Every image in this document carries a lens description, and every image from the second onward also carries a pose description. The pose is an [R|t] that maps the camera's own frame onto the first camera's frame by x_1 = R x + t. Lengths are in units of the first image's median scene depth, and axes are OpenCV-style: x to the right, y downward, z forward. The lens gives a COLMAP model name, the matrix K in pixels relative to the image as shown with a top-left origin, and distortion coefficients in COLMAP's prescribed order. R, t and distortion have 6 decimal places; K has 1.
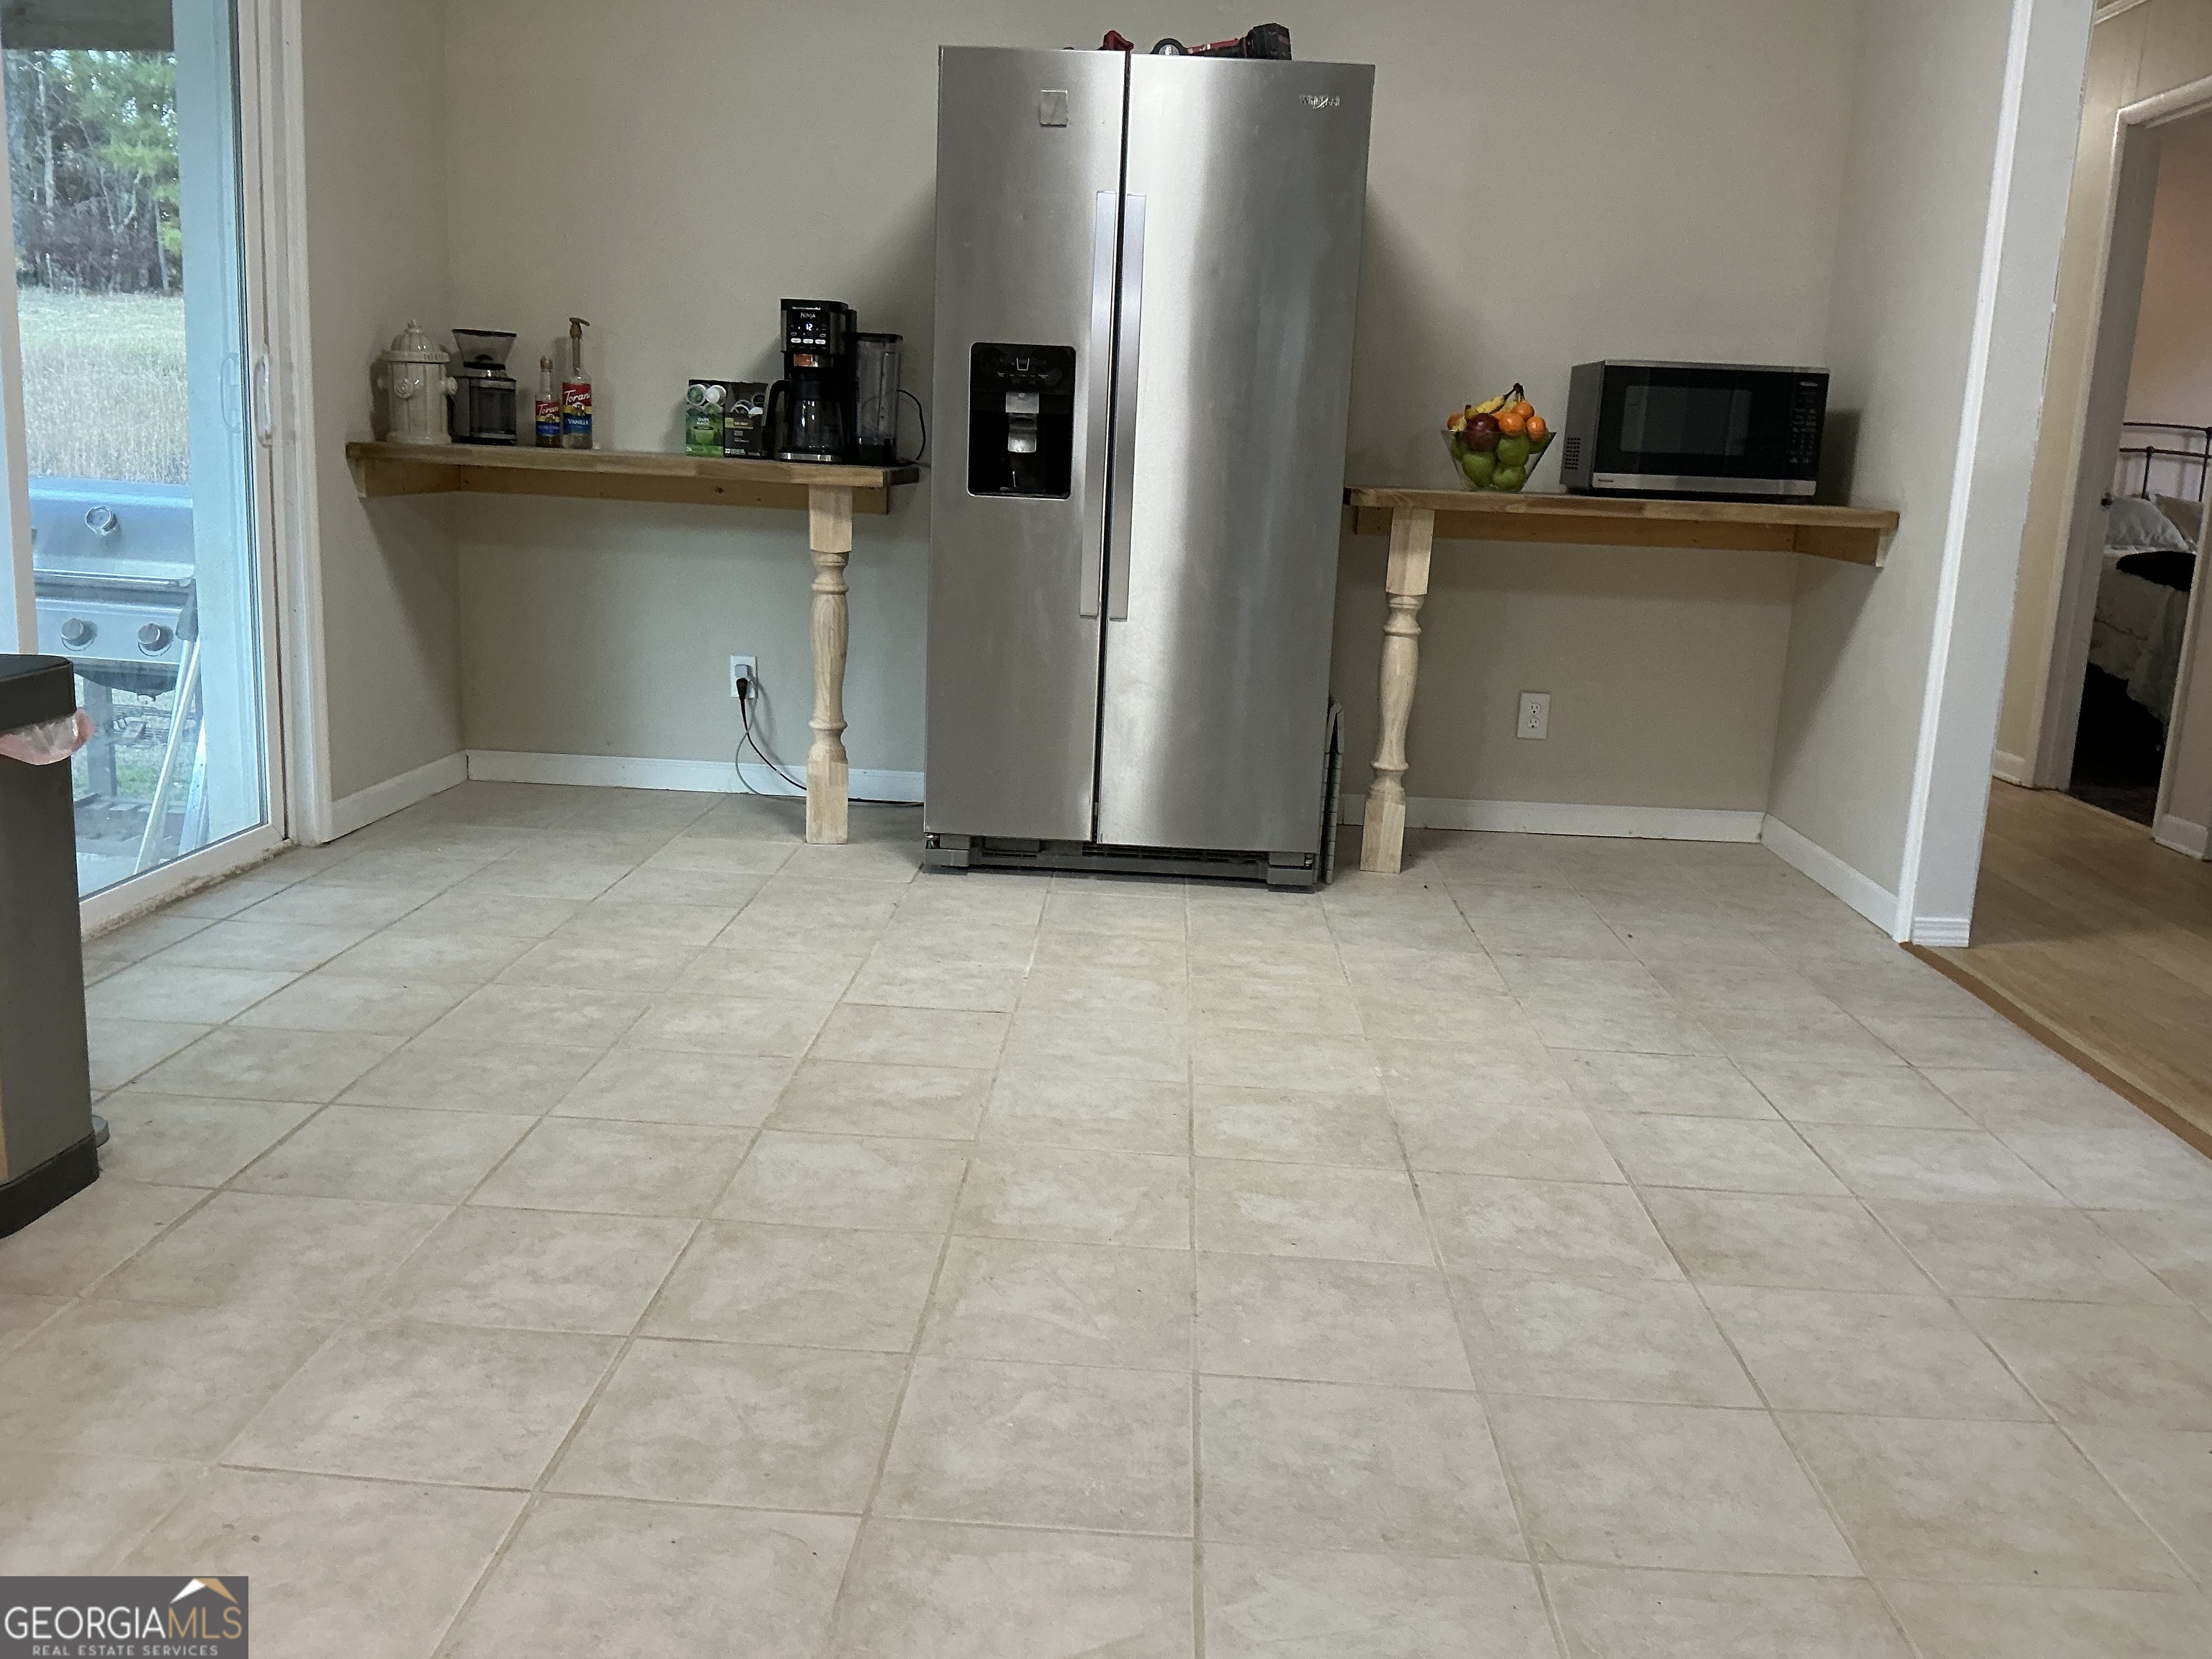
lens RADIAL K [[1839.3, 0, 1106.0], [0, 1839.3, 829.5], [0, 0, 1]] dist [0.151432, -0.327601]
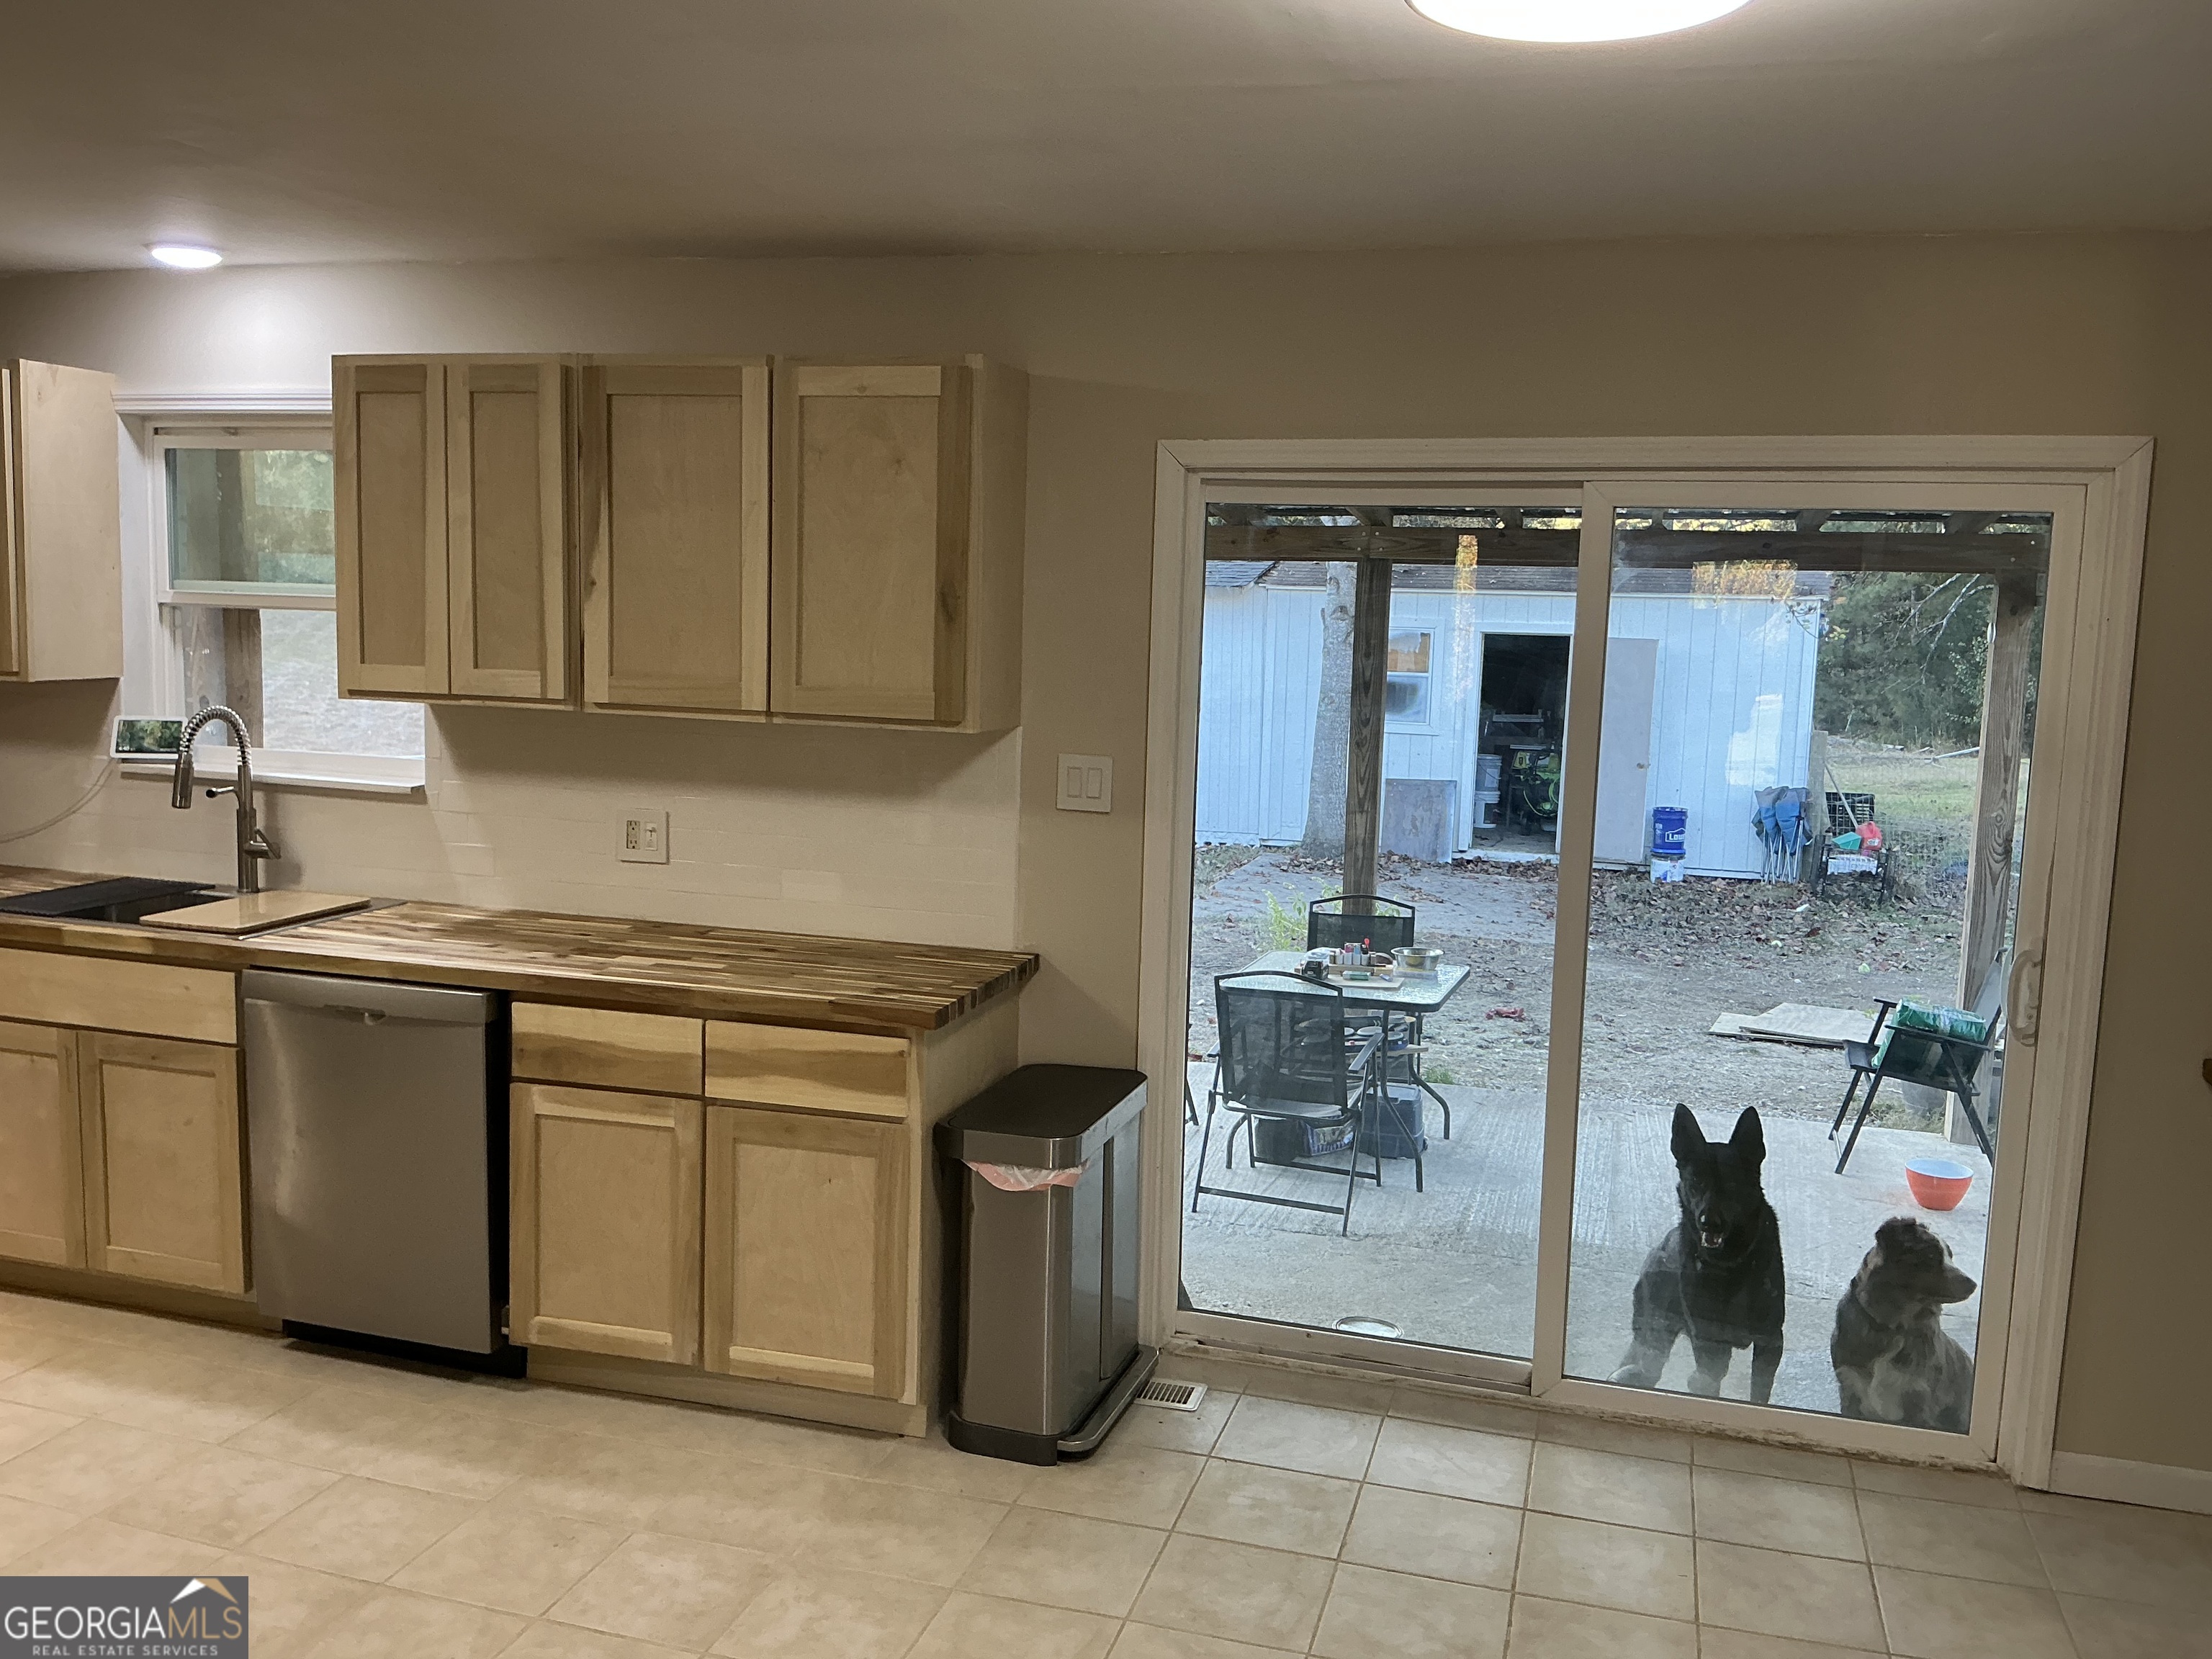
lens RADIAL K [[1839.3, 0, 1106.0], [0, 1839.3, 829.5], [0, 0, 1]] dist [0.151432, -0.327601]
pose [[-0.241412, 0.069311, -0.967944, 0.777533], [-0.236503, 0.963169, 0.127954, -0.455857], [0.941162, 0.259811, -0.216128, 1.069273]]
